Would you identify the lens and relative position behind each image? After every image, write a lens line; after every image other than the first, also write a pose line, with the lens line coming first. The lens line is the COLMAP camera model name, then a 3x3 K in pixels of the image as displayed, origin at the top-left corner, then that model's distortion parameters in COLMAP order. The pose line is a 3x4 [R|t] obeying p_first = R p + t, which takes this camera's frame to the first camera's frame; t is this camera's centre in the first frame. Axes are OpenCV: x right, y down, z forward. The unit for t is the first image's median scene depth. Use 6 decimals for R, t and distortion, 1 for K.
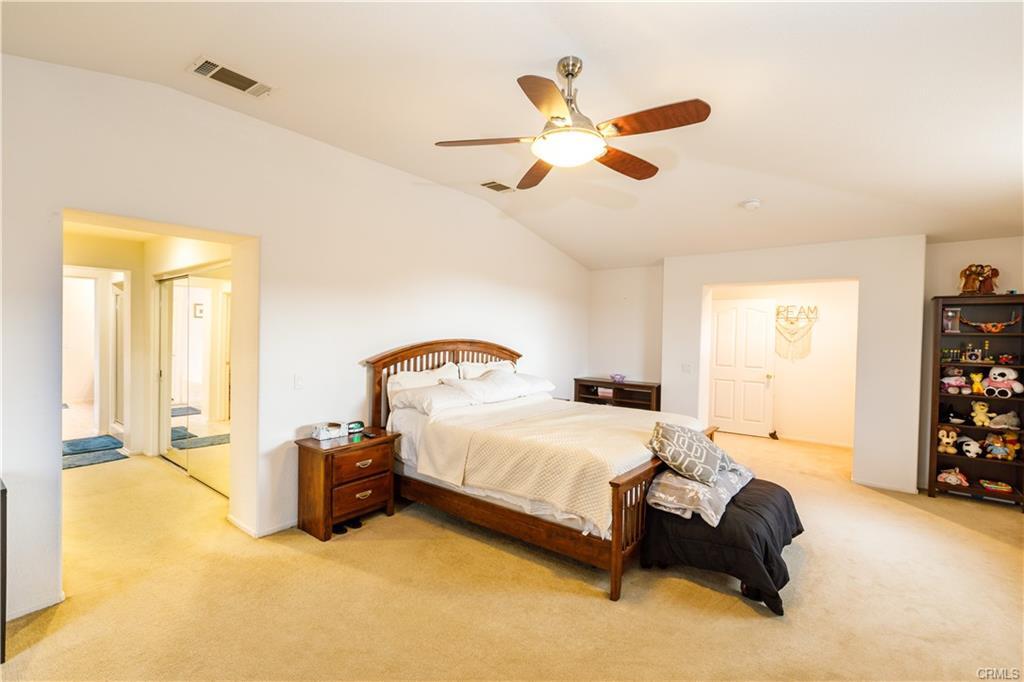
lens RADIAL K [[448.7, 0, 512.0], [0, 448.7, 341.0], [0, 0, 1]] dist [0.000970, 0.000121]
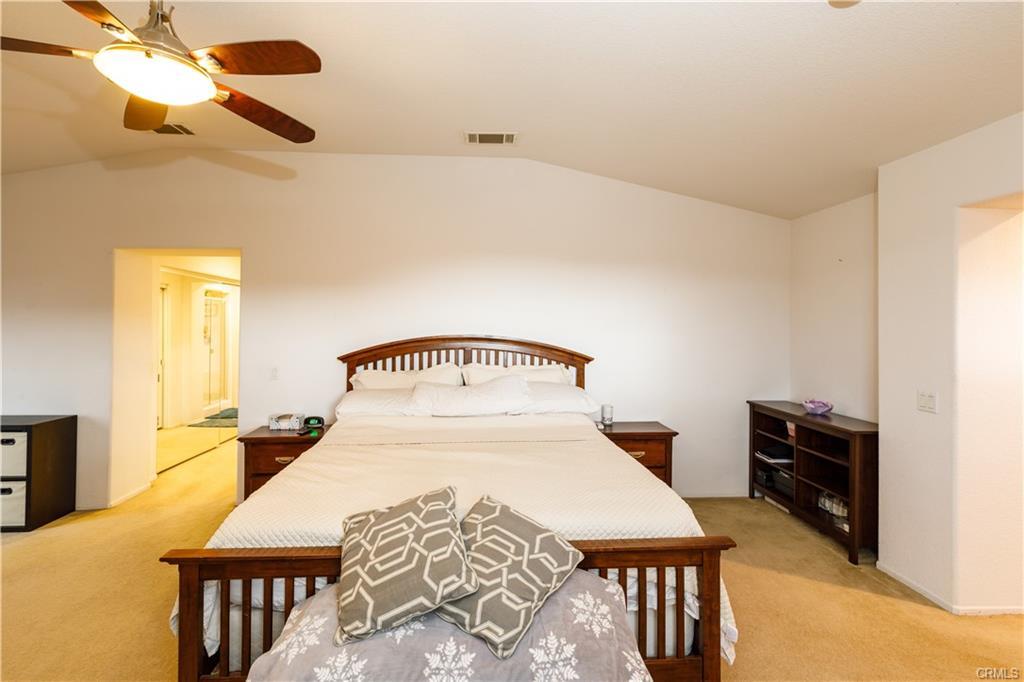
lens RADIAL K [[464.7, 0, 525.4], [0, 464.7, 323.3], [0, 0, 1]] dist [0.001098, 0.000019]
pose [[0.656481, -0.019607, -0.754088, 0.611942], [-0.004456, 0.999544, -0.029869, -0.001648], [0.754330, 0.022969, 0.656094, 0.520460]]
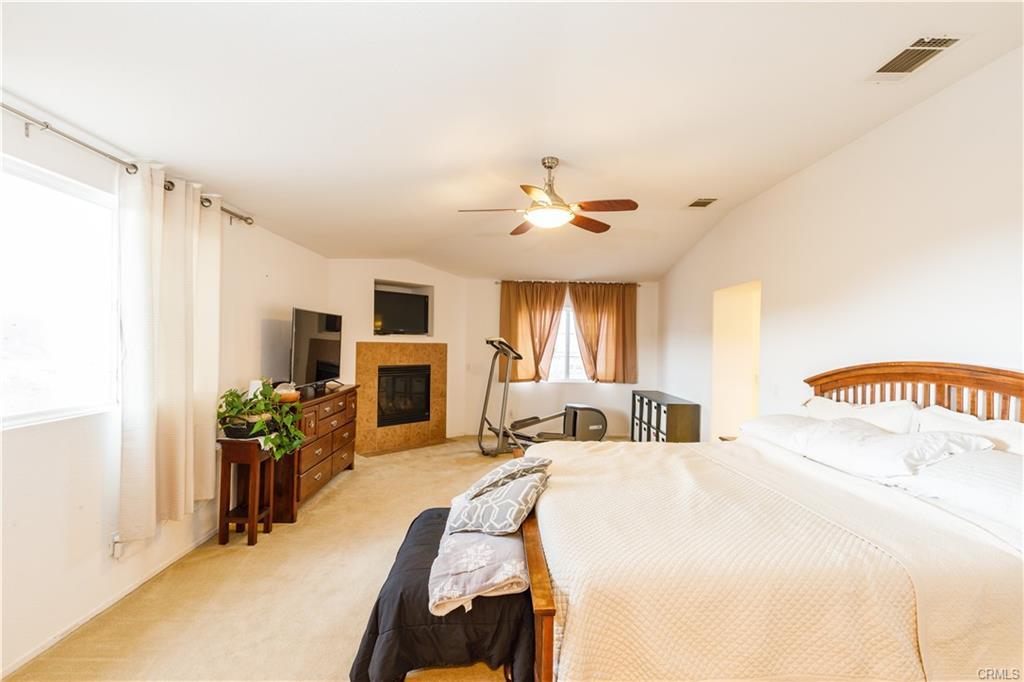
lens RADIAL K [[484.4, 0, 512.0], [0, 484.4, 341.0], [0, 0, 1]] dist [0.001016, 0.000094]
pose [[-0.795103, -0.032904, -0.605582, 0.647181], [-0.039937, 0.999200, -0.001854, -0.008973], [0.605159, 0.022711, -0.795781, 1.172337]]
